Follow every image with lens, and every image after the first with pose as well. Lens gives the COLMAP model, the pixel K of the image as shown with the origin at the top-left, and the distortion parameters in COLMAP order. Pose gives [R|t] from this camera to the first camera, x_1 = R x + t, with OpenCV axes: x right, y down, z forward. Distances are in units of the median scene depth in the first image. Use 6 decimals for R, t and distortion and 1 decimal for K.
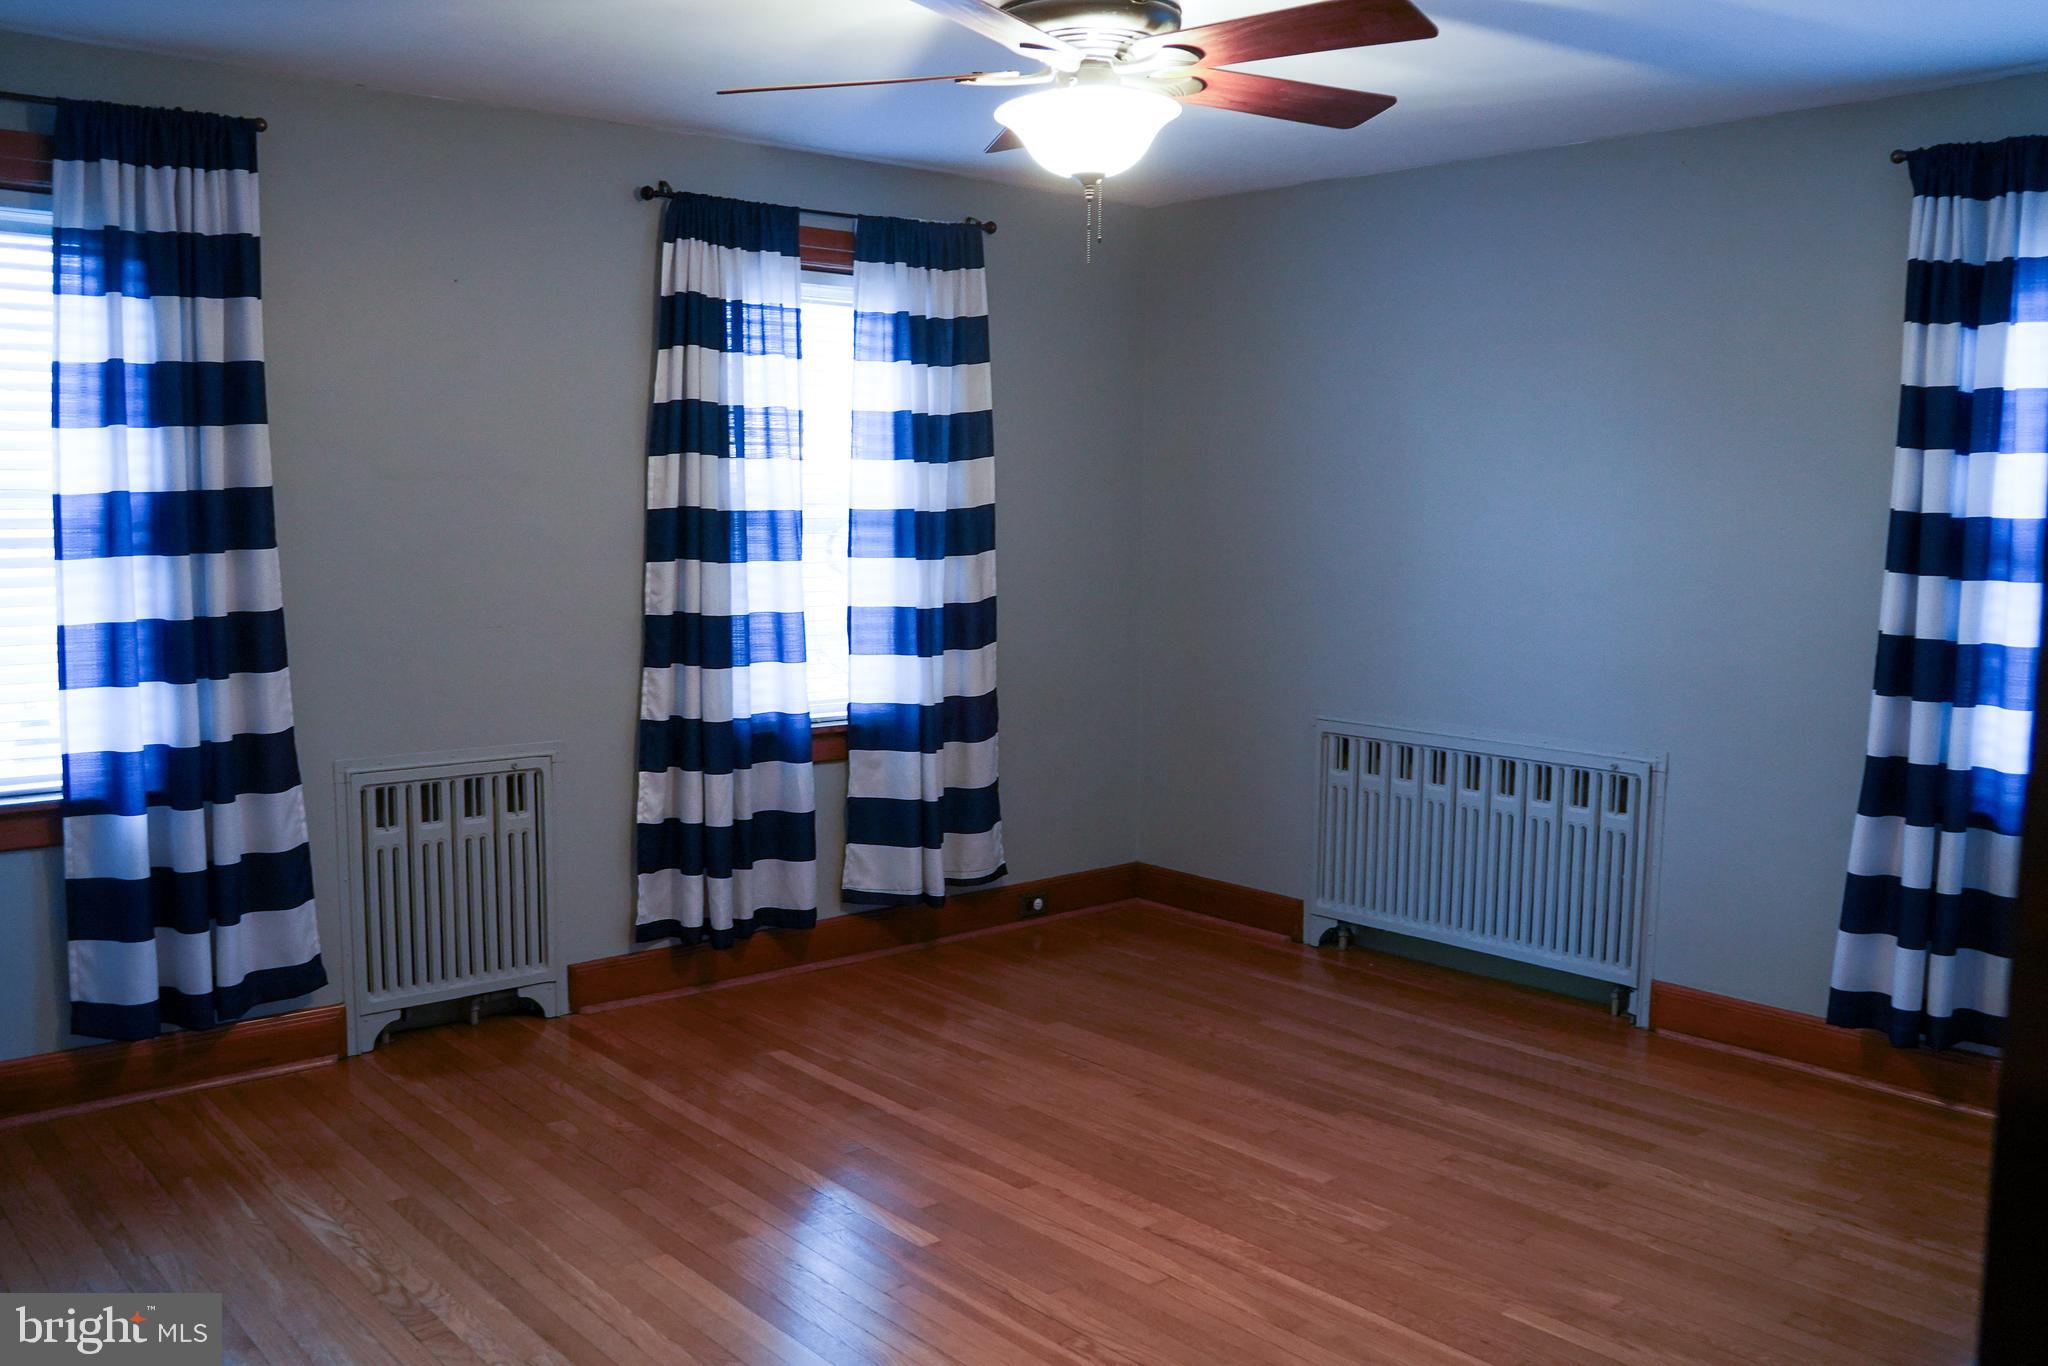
lens RADIAL K [[1784.2, 0, 1016.0], [0, 1784.2, 682.1], [0, 0, 1]] dist [0.021901, 0.018806]
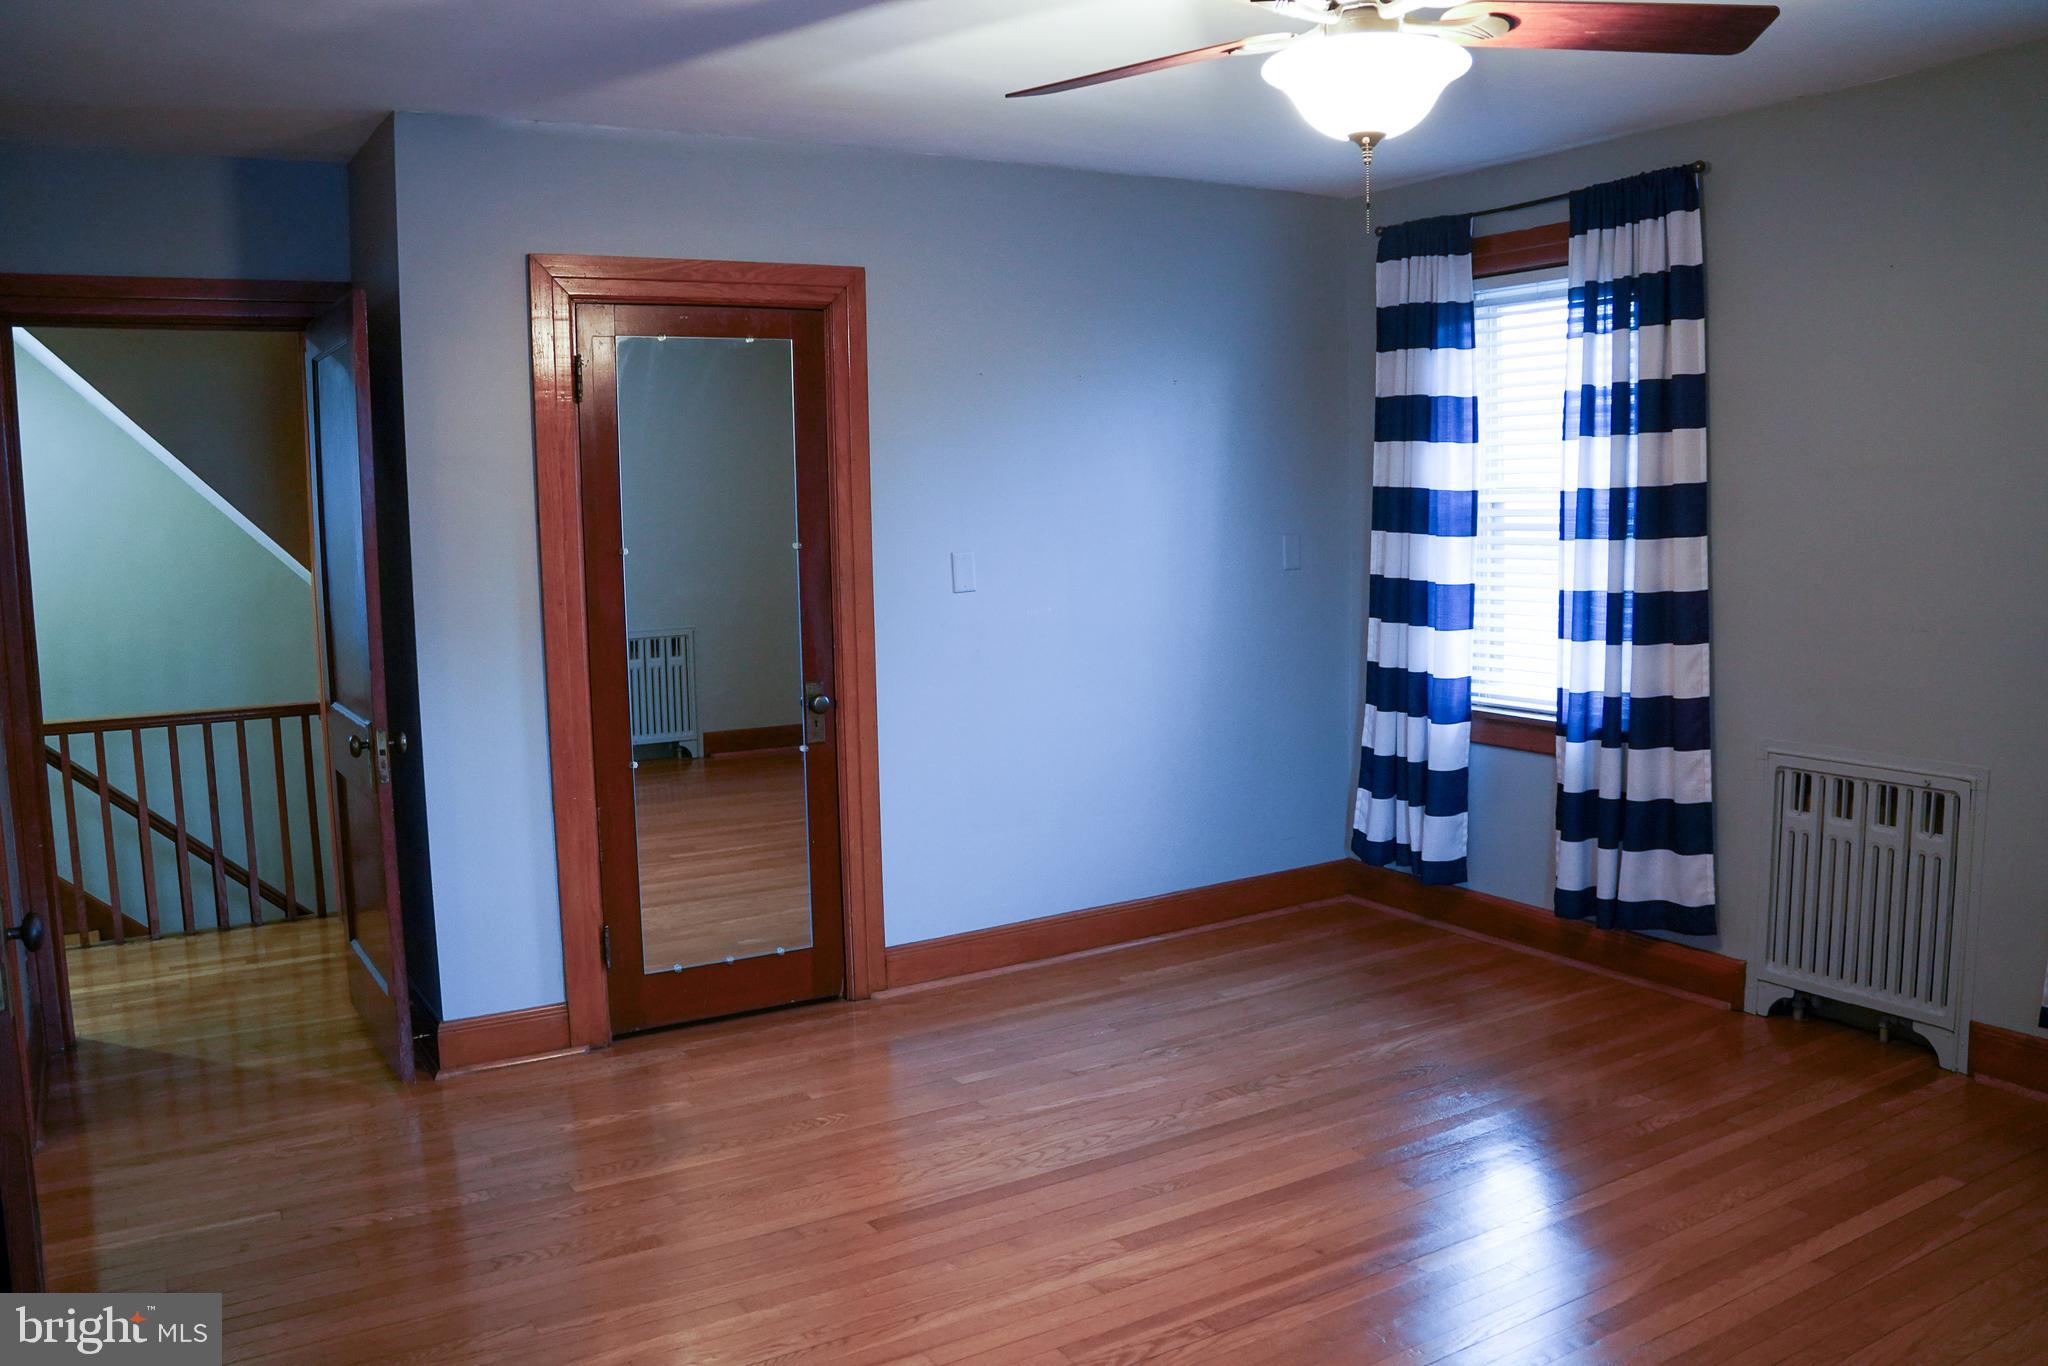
lens RADIAL K [[1620.0, 0, 1015.3], [0, 1620.0, 696.0], [0, 0, 1]] dist [-0.030861, -0.004049]
pose [[-0.143458, 0.110918, -0.983421, 0.696941], [-0.092729, 0.987821, 0.124941, -0.065138], [0.985303, 0.109115, -0.131426, 0.762483]]
